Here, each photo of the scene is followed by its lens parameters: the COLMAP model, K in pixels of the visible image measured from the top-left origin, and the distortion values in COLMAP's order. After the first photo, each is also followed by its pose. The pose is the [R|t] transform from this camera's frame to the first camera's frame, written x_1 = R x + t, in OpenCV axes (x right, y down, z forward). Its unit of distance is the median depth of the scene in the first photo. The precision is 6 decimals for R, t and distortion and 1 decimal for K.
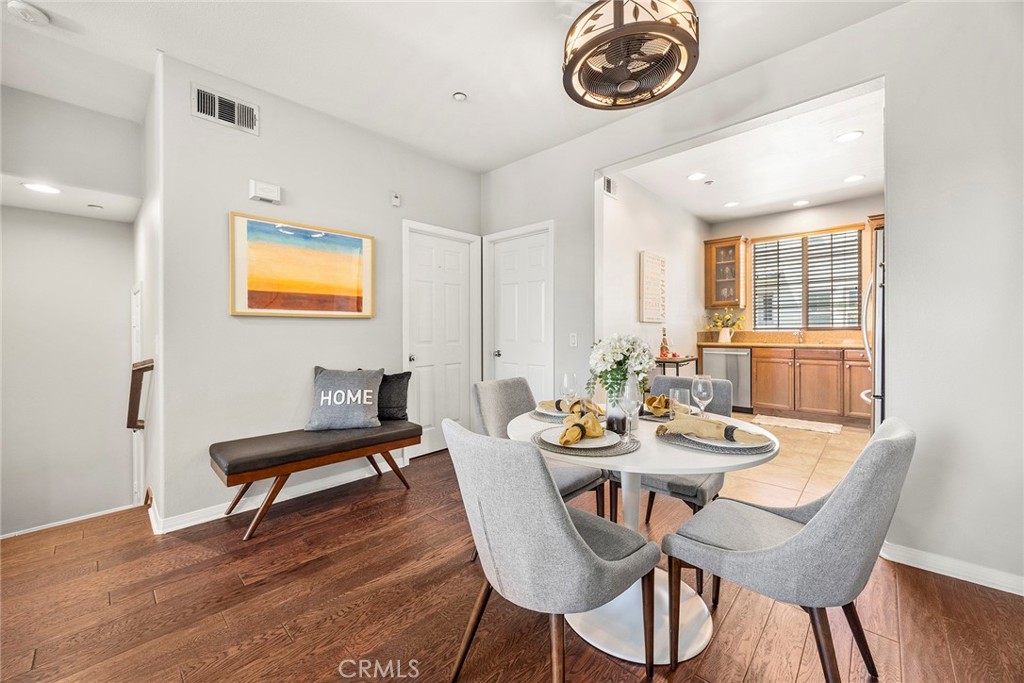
lens RADIAL K [[395.6, 0, 506.0], [0, 395.6, 332.8], [0, 0, 1]] dist [-0.002986, 0.000270]
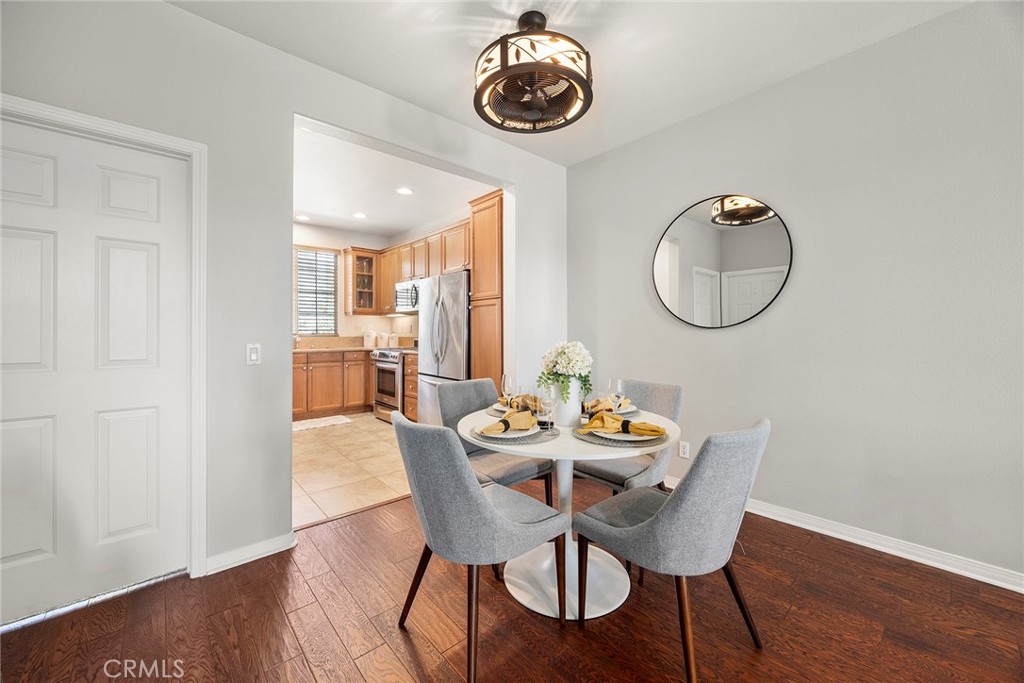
lens RADIAL K [[395.6, 0, 513.9], [0, 395.6, 333.7], [0, 0, 1]] dist [-0.002986, 0.000270]
pose [[0.073829, 0.002961, 0.997267, -0.256843], [0.005655, 0.999978, -0.003388, -0.006370], [-0.997255, 0.005890, 0.073811, 0.317559]]
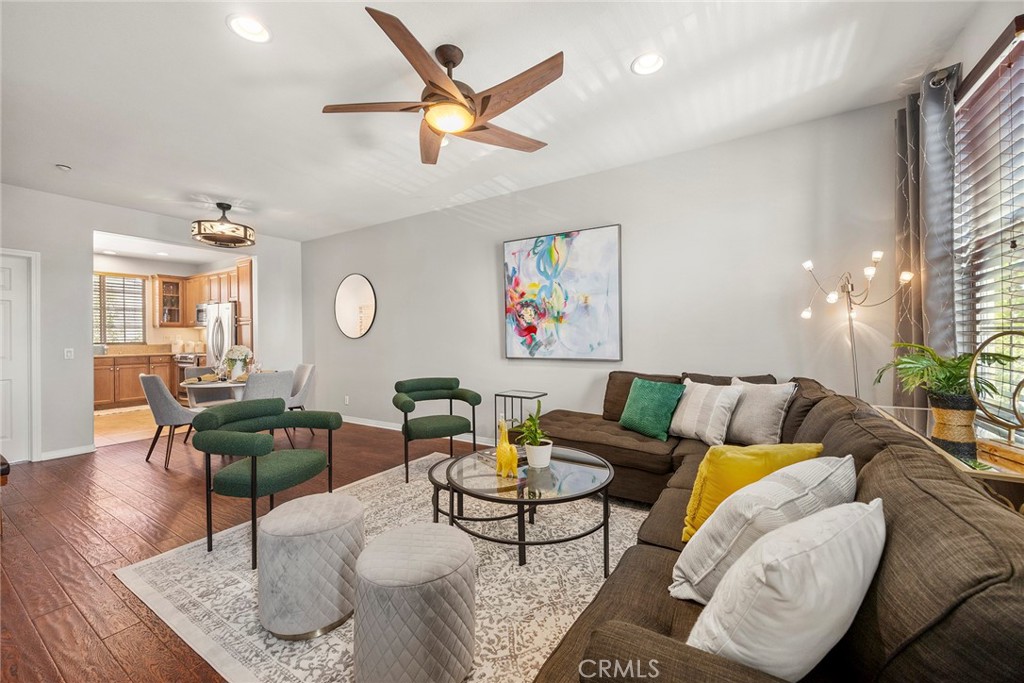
lens RADIAL K [[395.6, 0, 511.0], [0, 395.6, 339.2], [0, 0, 1]] dist [-0.002986, 0.000270]
pose [[-0.204753, 0.003905, 0.978806, -0.808081], [0.013415, 0.999909, -0.001183, -0.005068], [-0.978722, 0.012888, -0.204786, -0.078347]]
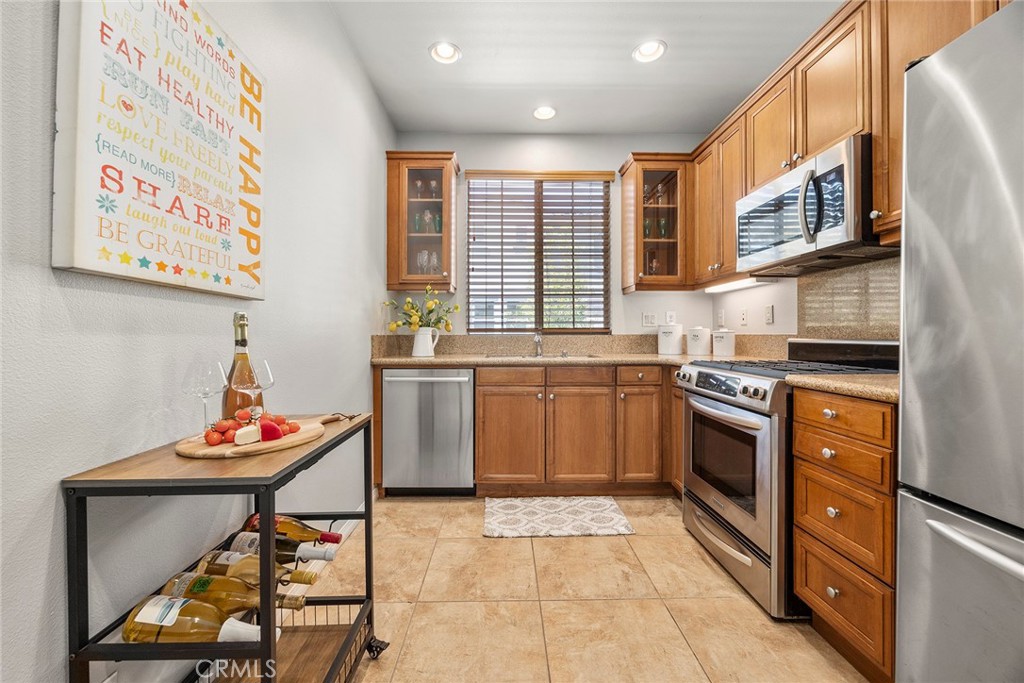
lens RADIAL K [[395.6, 0, 510.9], [0, 395.6, 335.6], [0, 0, 1]] dist [-0.002986, 0.000270]
pose [[0.709416, 0.006499, 0.704760, 0.279839], [-0.000347, 0.999961, -0.008872, 0.002186], [-0.704790, 0.006049, 0.709390, 0.570881]]
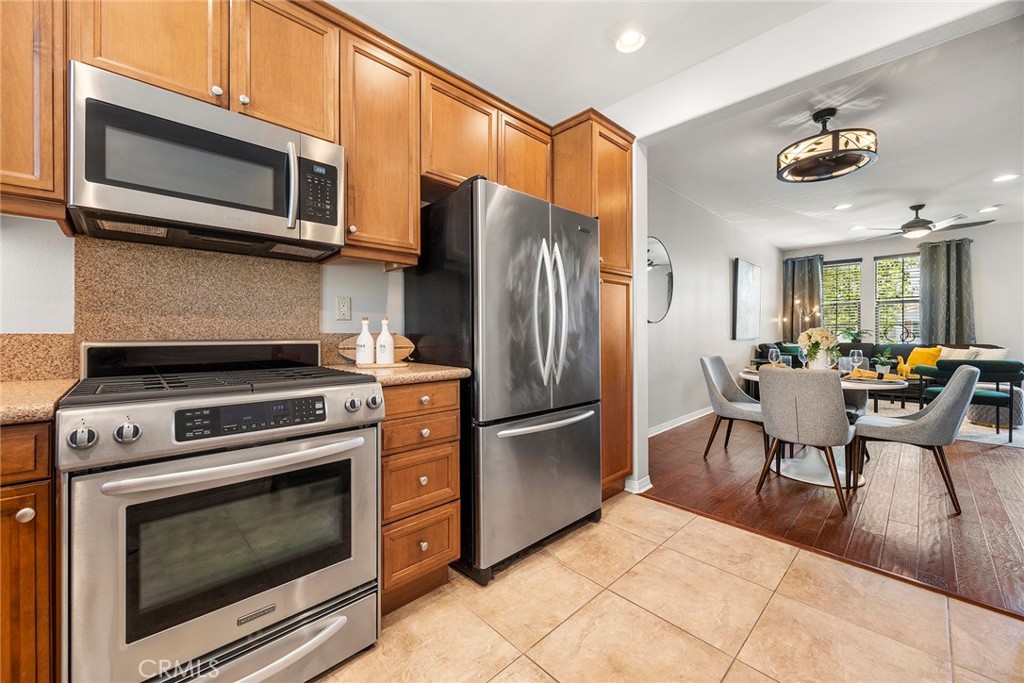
lens RADIAL K [[395.6, 0, 496.7], [0, 395.6, 335.8], [0, 0, 1]] dist [-0.002986, 0.000270]
pose [[-0.997582, 0.007880, 0.069055, 0.505625], [0.008744, 0.999887, 0.012226, -0.002445], [-0.068951, 0.012800, -0.997538, 0.878462]]
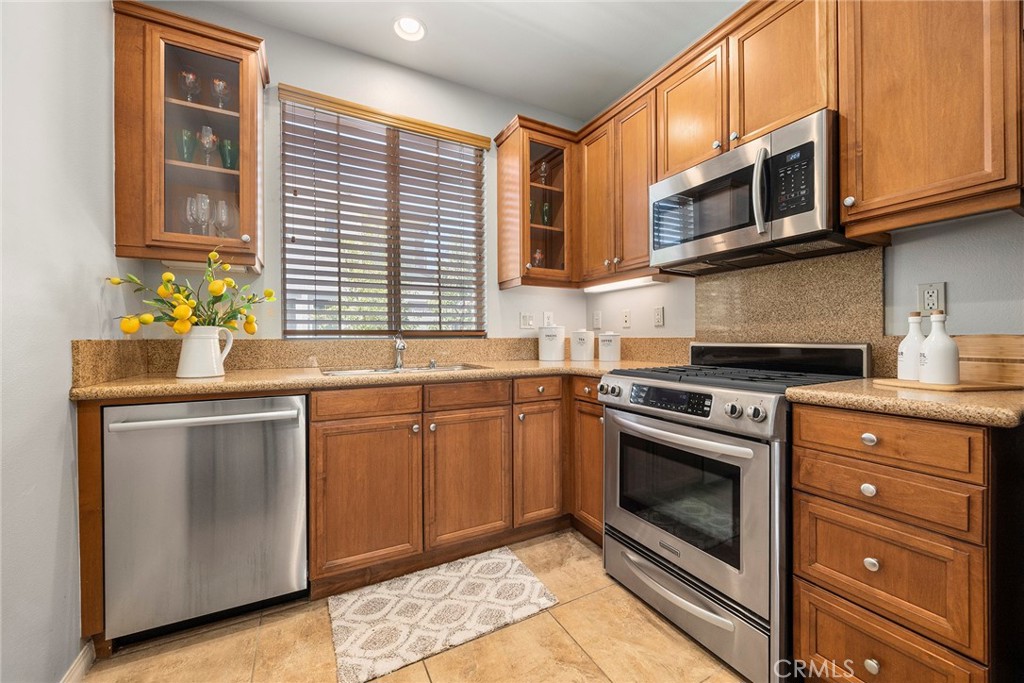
lens RADIAL K [[395.6, 0, 512.2], [0, 395.6, 340.5], [0, 0, 1]] dist [-0.002986, 0.000270]
pose [[0.312678, 0.001341, 0.949858, 0.353455], [0.007402, 0.999965, -0.003848, 0.000448], [-0.949830, 0.008235, 0.312658, 0.702298]]
